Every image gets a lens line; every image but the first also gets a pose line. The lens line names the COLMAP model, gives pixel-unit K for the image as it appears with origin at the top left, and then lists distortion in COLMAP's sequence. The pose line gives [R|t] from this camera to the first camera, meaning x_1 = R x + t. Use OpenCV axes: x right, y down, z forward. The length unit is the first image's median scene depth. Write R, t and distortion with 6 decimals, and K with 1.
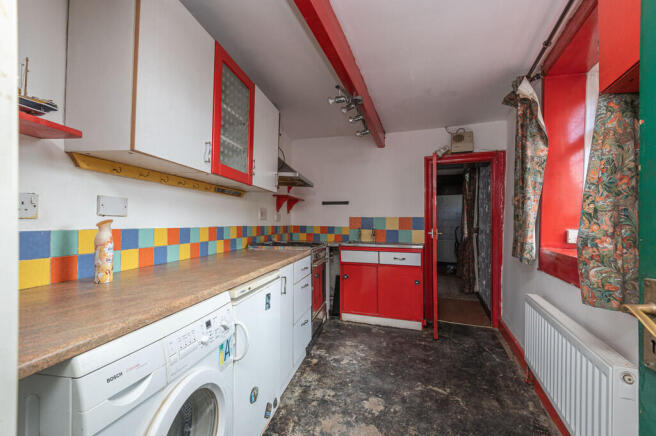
lens RADIAL K [[303.4, 0, 328.3], [0, 303.4, 226.5], [0, 0, 1]] dist [-0.000502, -0.000032]
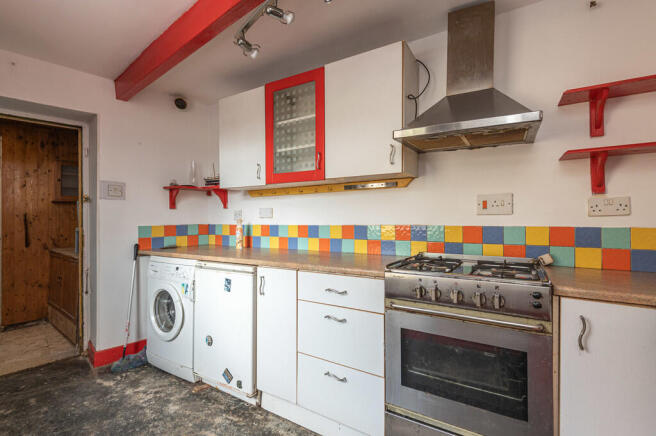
lens RADIAL K [[299.3, 0, 328.2], [0, 299.3, 219.7], [0, 0, 1]] dist [0.000363, 0.000058]
pose [[-0.378000, -0.006045, -0.925786, 0.679468], [-0.005318, 0.999976, -0.004358, -0.013698], [0.925790, 0.003276, -0.378023, 1.619106]]
